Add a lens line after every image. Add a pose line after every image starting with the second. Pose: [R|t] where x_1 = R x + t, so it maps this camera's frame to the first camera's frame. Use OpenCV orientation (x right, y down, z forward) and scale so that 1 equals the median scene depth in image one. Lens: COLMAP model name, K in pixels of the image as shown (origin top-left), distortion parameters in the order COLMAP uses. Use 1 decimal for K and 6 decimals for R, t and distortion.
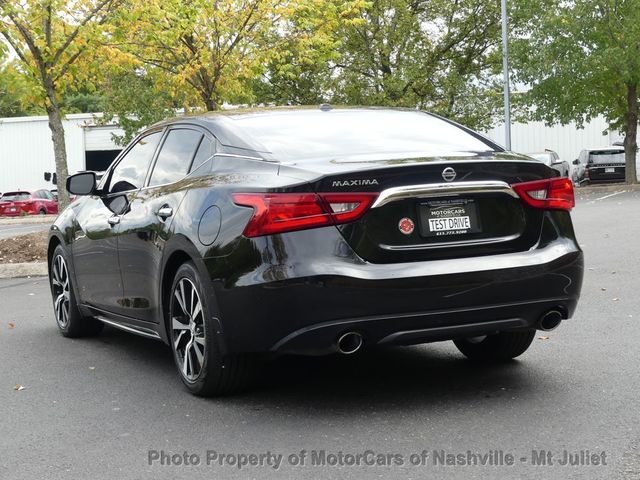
lens RADIAL K [[1260.0, 0, 323.7], [0, 1260.0, 239.0], [0, 0, 1]] dist [0.006798, 0.000000]
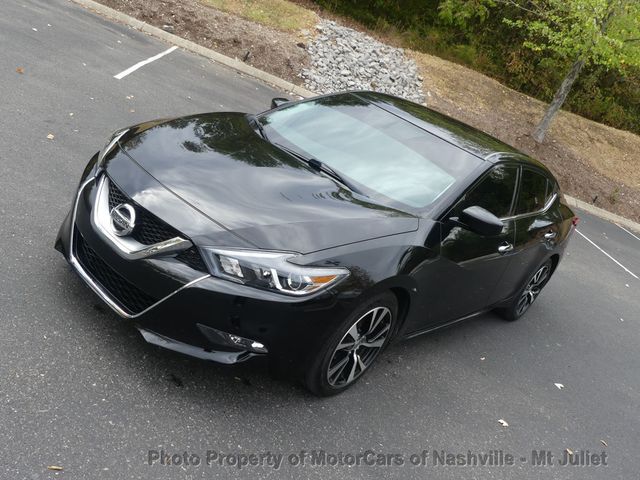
lens RADIAL K [[619.3, 0, 329.9], [0, 619.3, 235.8], [0, 0, 1]] dist [-0.020294, 0.000000]
pose [[-0.428309, -0.411816, 0.804338, -0.731541], [-0.304187, 0.903875, 0.300799, -0.196588], [-0.850895, -0.115835, -0.512407, 1.875483]]
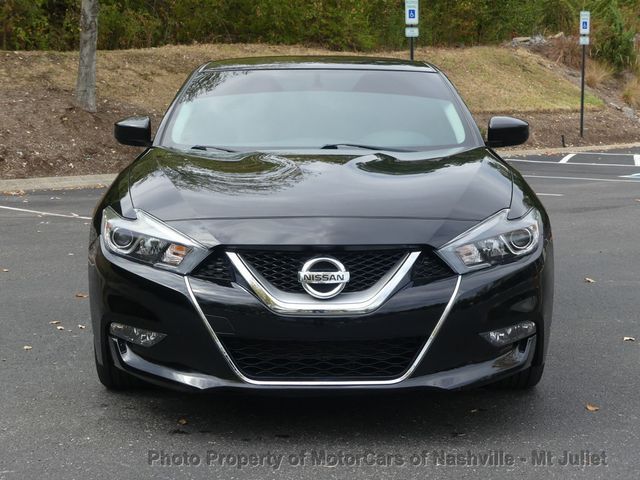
lens RADIAL K [[1260.0, 0, 320.1], [0, 1260.0, 238.0], [0, 0, 1]] dist [0.006798, 0.000000]
pose [[-0.915360, 0.002974, 0.402625, -0.555834], [0.067962, 0.986766, 0.147222, -0.141970], [-0.396858, 0.162124, -0.903448, 2.458784]]
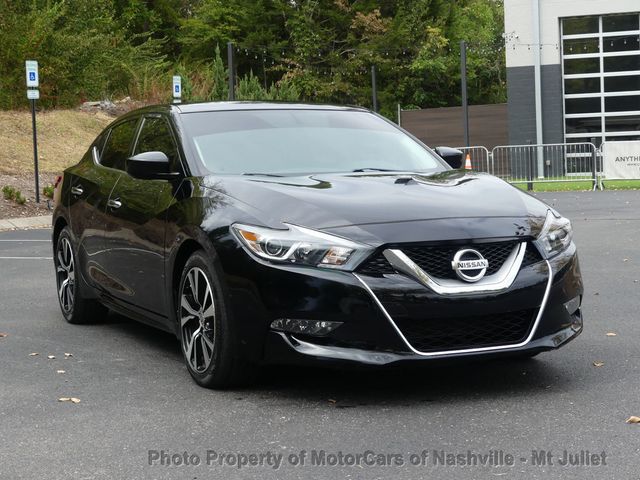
lens RADIAL K [[1260.0, 0, 324.6], [0, 1260.0, 237.6], [0, 0, 1]] dist [0.006798, 0.000000]
pose [[-0.997457, 0.070605, 0.009697, -0.146313], [0.071261, 0.989965, 0.122029, -0.149899], [-0.000984, 0.122410, -0.992479, 2.715699]]
